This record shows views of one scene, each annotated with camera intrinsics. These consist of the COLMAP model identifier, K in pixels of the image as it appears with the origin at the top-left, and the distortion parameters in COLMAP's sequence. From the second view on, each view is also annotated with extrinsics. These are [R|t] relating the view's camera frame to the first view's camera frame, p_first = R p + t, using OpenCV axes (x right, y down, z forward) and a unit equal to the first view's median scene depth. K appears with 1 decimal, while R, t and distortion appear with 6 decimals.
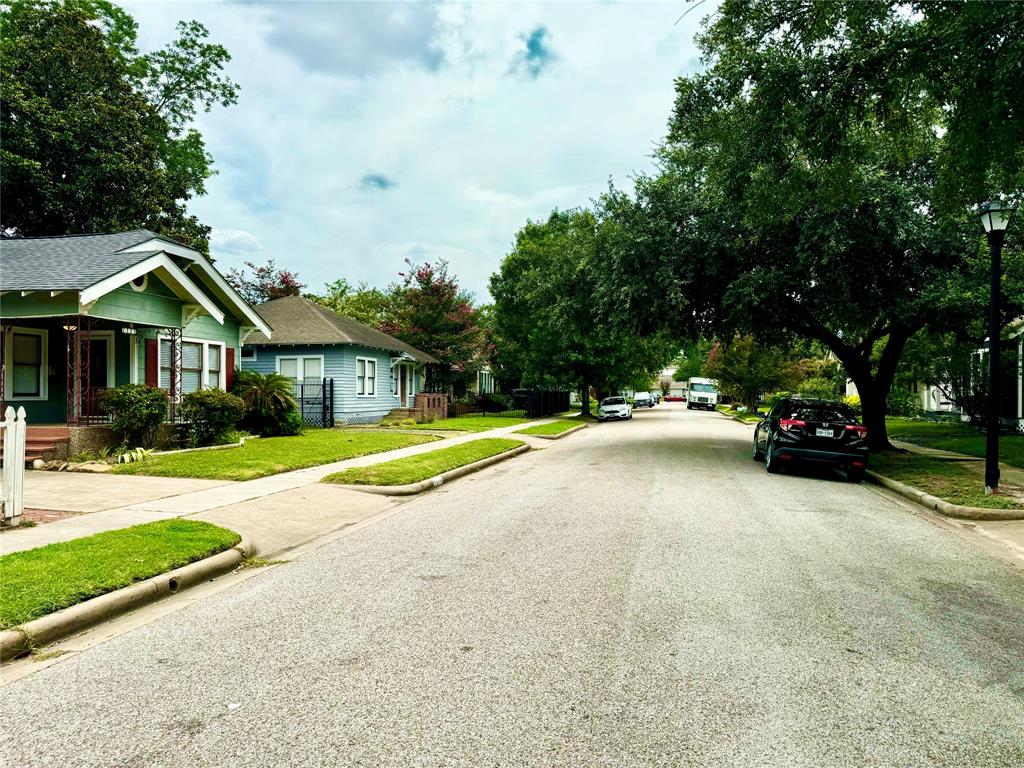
lens RADIAL K [[728.6, 0, 524.2], [0, 728.6, 390.9], [0, 0, 1]] dist [0.029263, -0.054326]
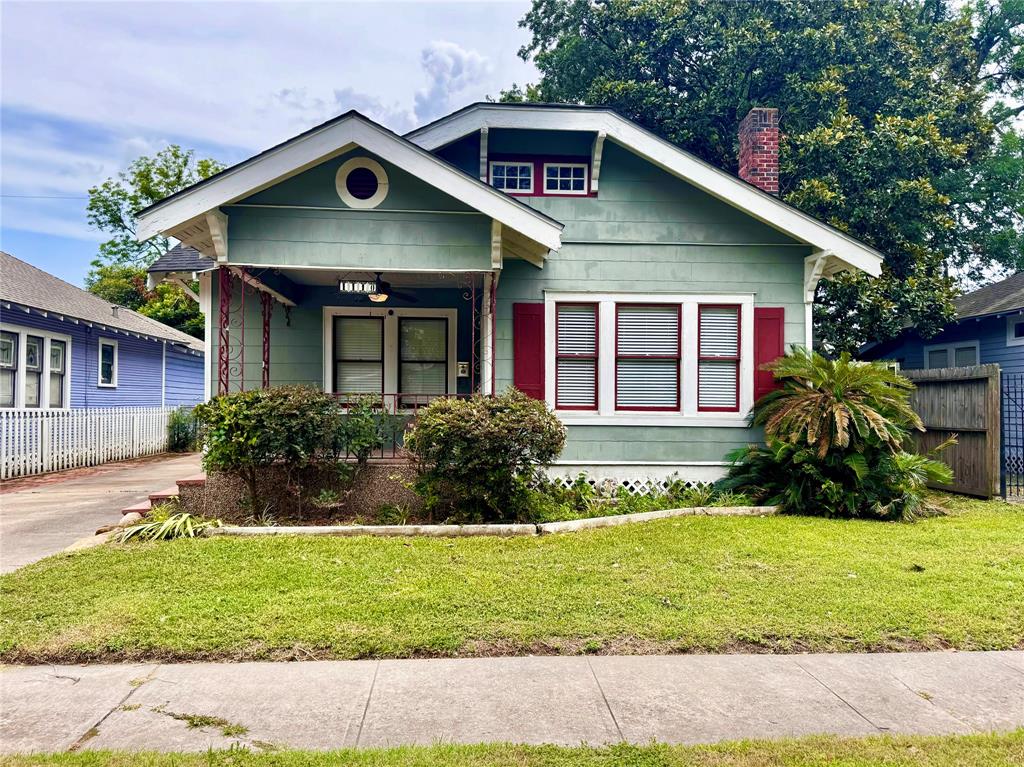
lens RADIAL K [[728.6, 0, 524.2], [0, 728.6, 390.4], [0, 0, 1]] dist [0.029263, -0.054326]
pose [[0.269676, -0.012505, -0.962870, 0.000099], [-0.000746, 0.999913, -0.013195, -0.000400], [0.962951, 0.004277, 0.269643, 0.766652]]
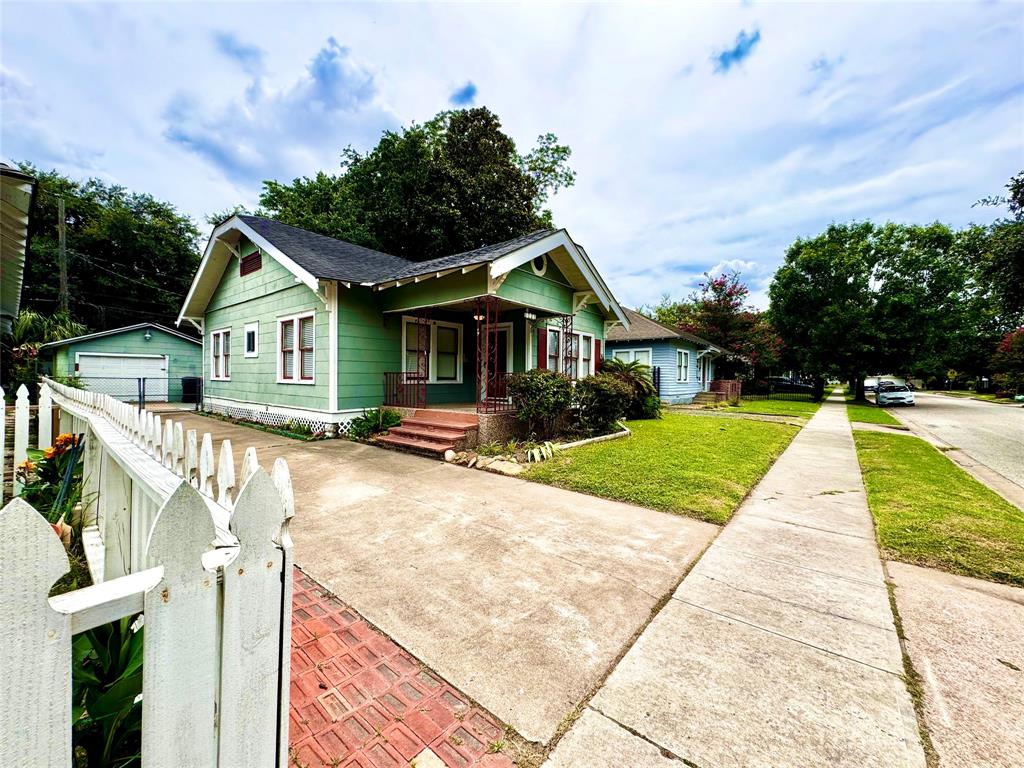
lens RADIAL K [[408.3, 0, 507.2], [0, 408.3, 384.1], [0, 0, 1]] dist [-0.010548, 0.000010]
pose [[0.886009, 0.016565, -0.463371, -0.243056], [-0.008140, 0.999763, 0.020174, -0.000129], [0.463596, -0.014103, 0.885935, 0.386633]]
